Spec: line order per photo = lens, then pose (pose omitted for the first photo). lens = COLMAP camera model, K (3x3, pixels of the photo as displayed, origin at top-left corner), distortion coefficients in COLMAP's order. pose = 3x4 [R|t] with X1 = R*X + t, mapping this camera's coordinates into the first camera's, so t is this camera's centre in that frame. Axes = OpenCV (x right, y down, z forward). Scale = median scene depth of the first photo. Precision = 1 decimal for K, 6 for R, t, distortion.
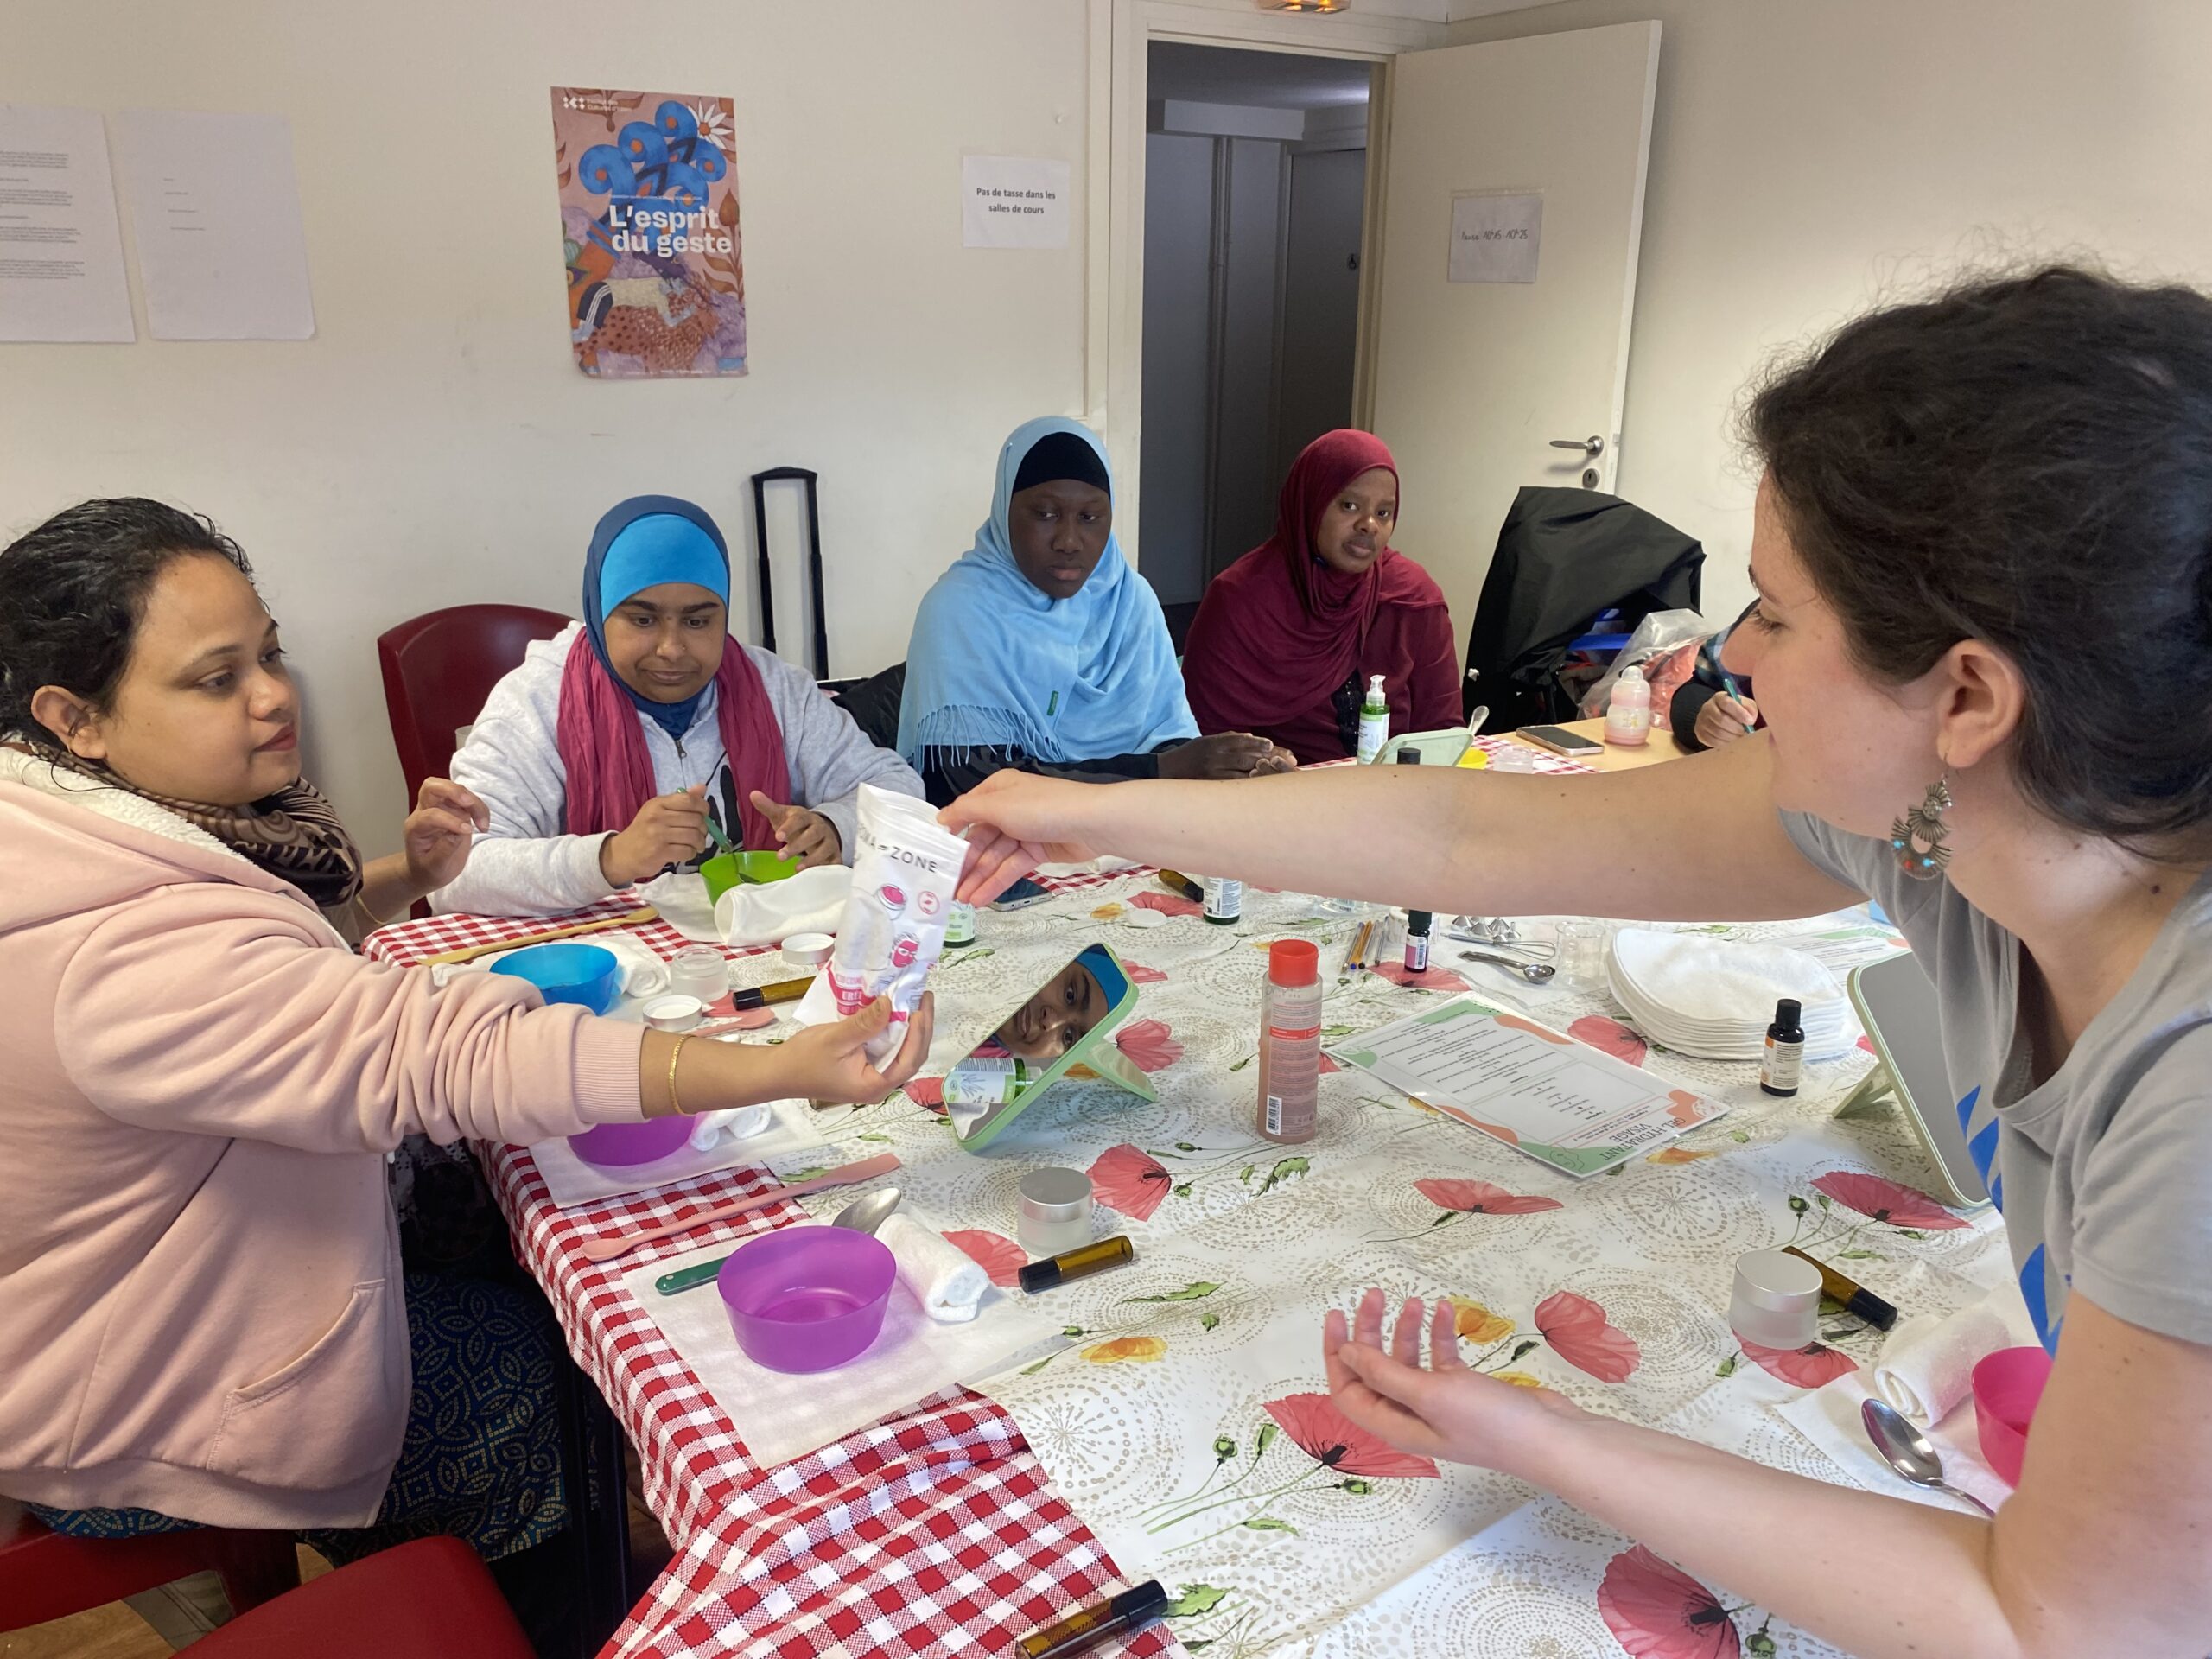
lens RADIAL K [[1667.6, 0, 1101.8], [0, 1667.6, 835.5], [0, 0, 1]] dist [-0.015036, 0.003988]
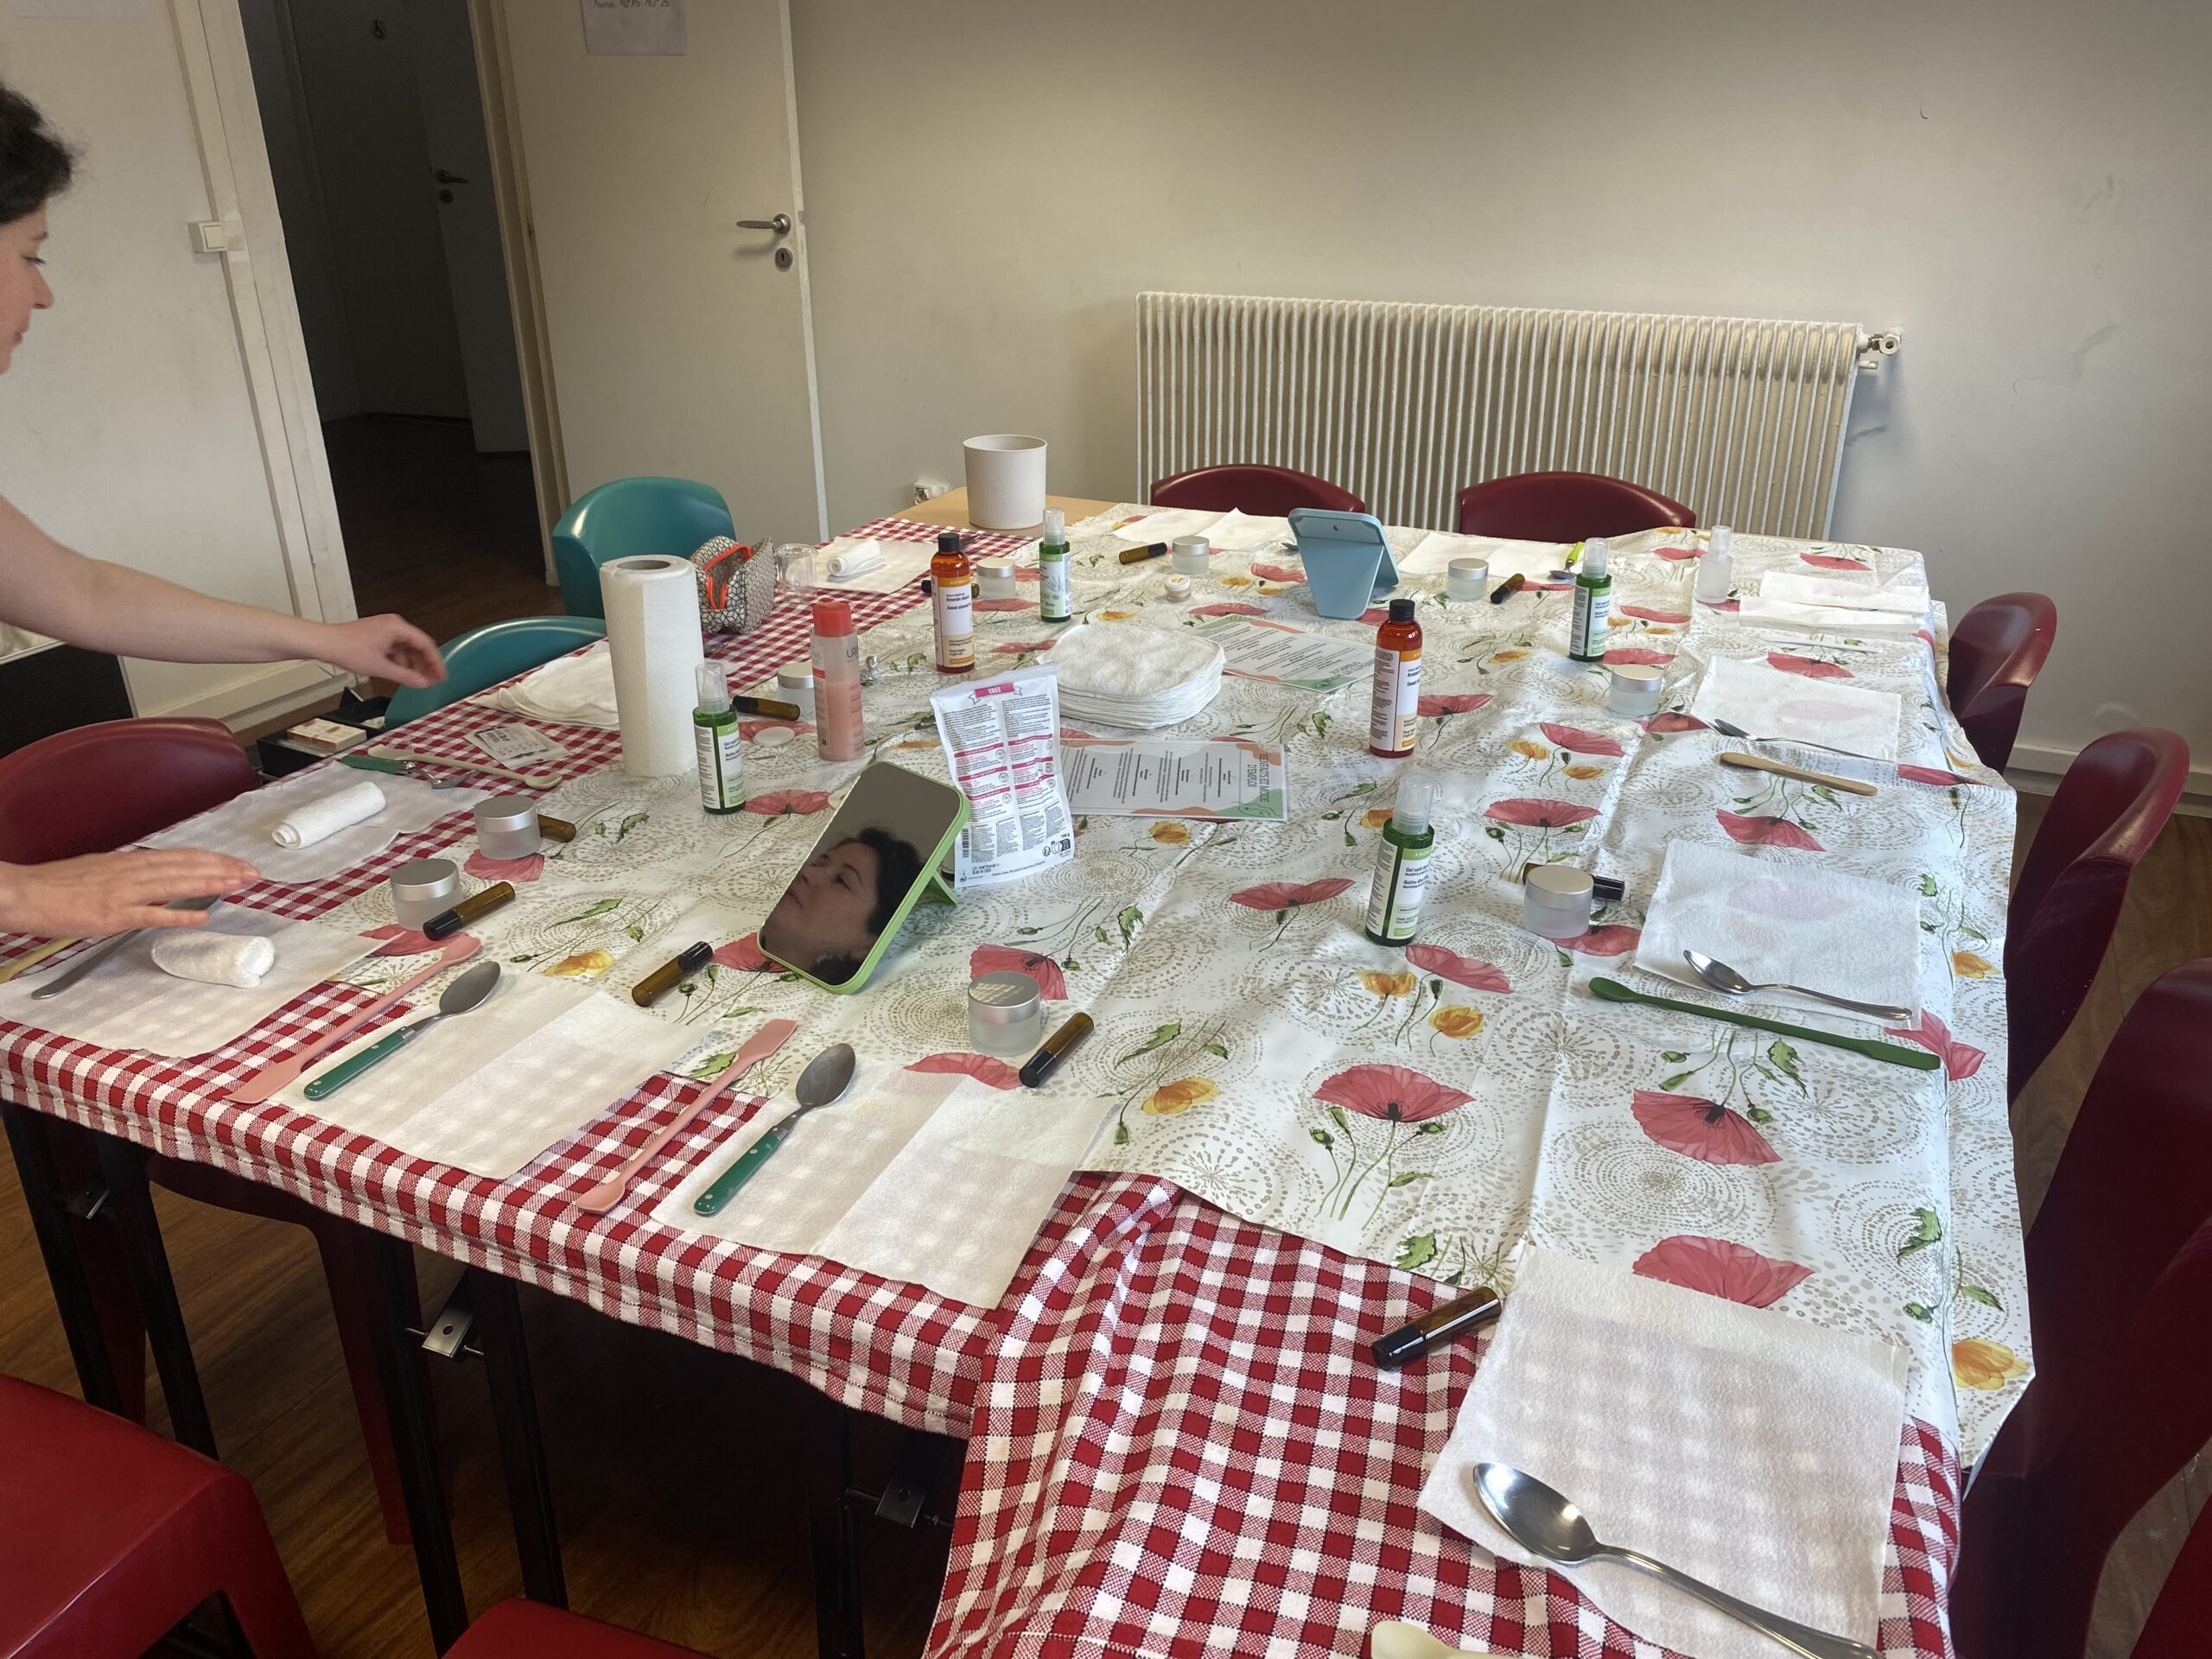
lens RADIAL K [[1667.6, 0, 1108.6], [0, 1667.6, 820.0], [0, 0, 1]] dist [-0.015036, 0.003988]
pose [[0.817097, -0.236245, 0.525872, -0.493817], [0.175712, 0.970833, 0.163121, -0.044473], [-0.549071, -0.040883, 0.834775, 0.118193]]
